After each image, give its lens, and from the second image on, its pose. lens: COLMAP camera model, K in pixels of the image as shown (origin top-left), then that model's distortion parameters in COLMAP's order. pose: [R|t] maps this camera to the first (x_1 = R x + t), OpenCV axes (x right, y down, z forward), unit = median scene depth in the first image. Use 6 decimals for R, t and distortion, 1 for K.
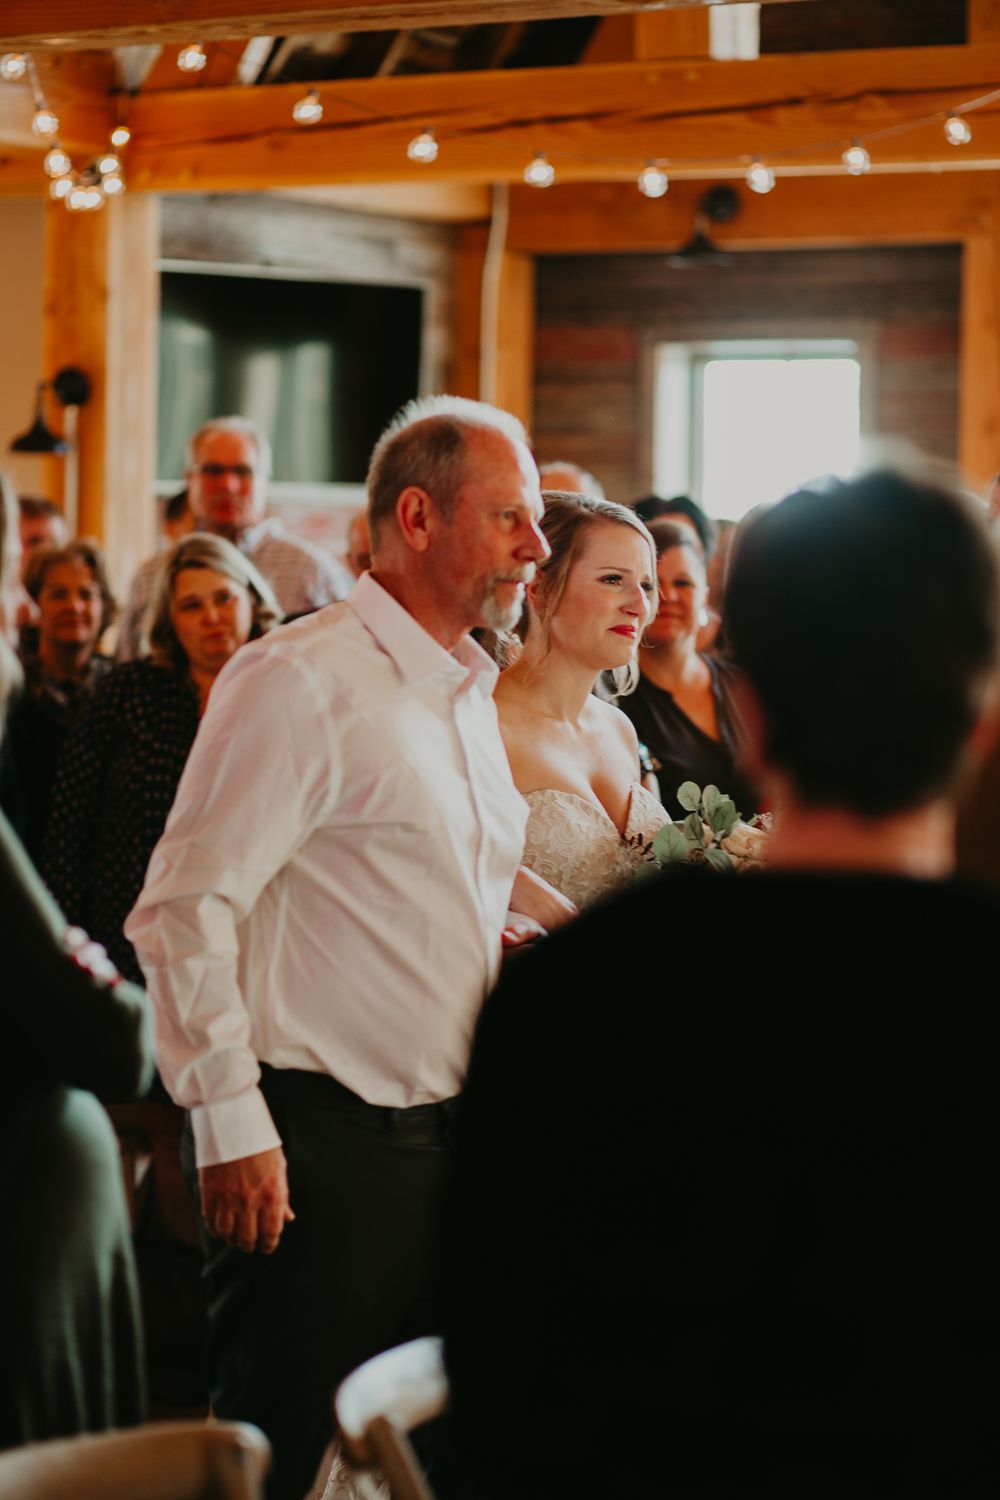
lens RADIAL K [[3611.5, 0, 500.0], [0, 3611.5, 750.0], [0, 0, 1]] dist [-0.042422, -1.235087]
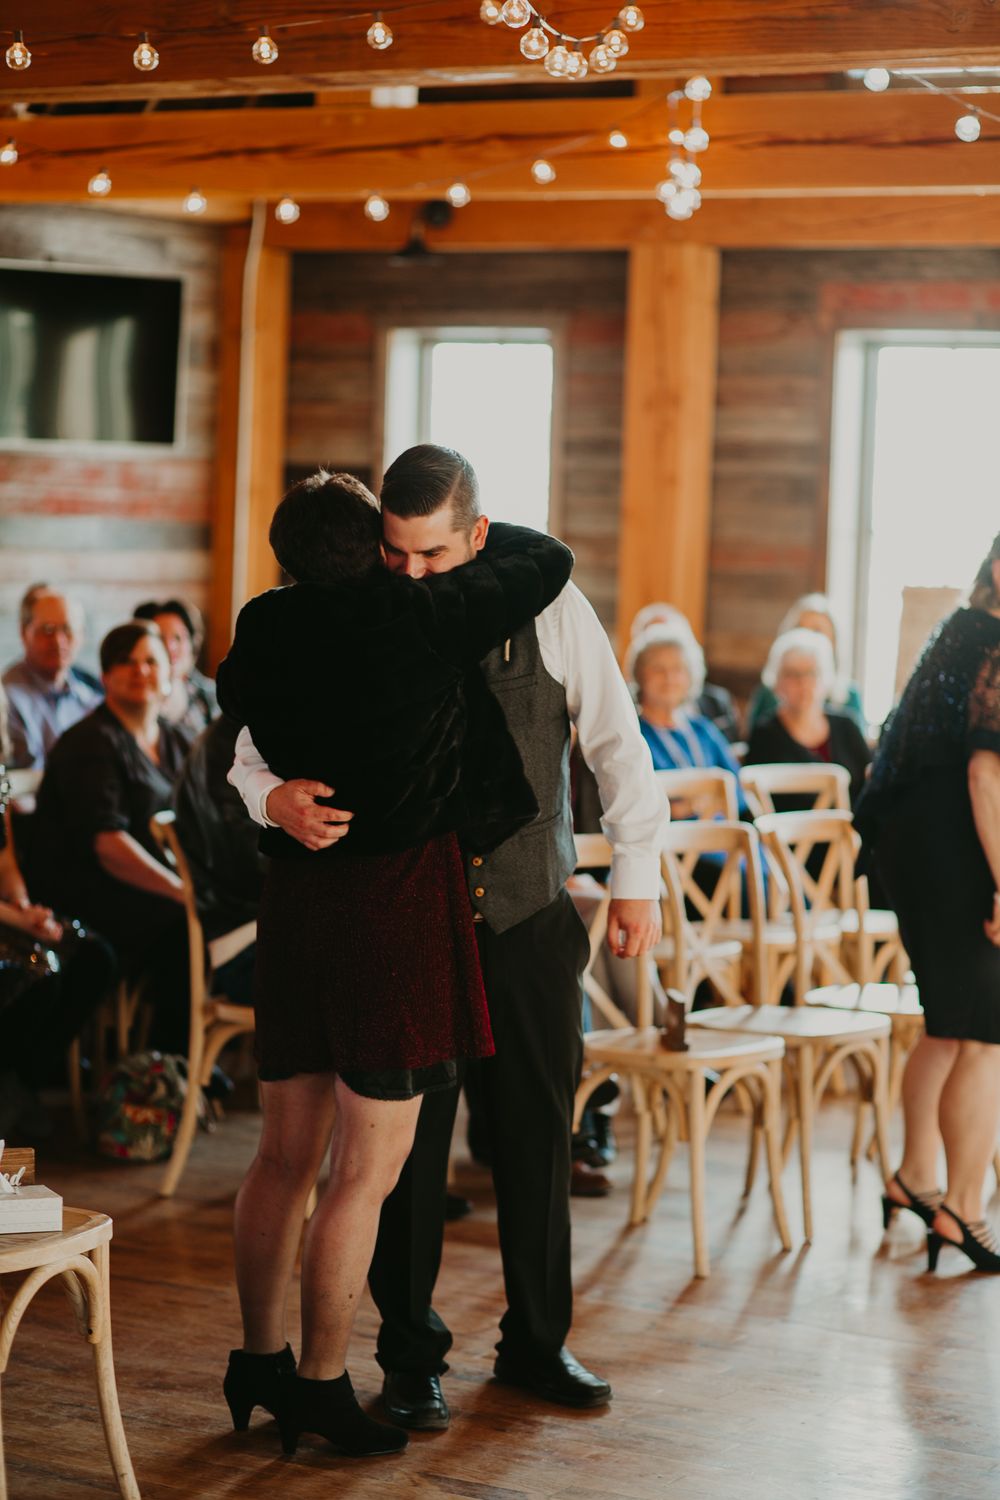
lens RADIAL K [[3611.5, 0, 500.0], [0, 3611.5, 750.0], [0, 0, 1]] dist [-0.042422, -1.235087]
pose [[0.999824, 0.017819, 0.005901, 0.078196], [-0.017879, 0.999786, 0.010410, 0.013700], [-0.005714, -0.010514, 0.999928, -0.197658]]
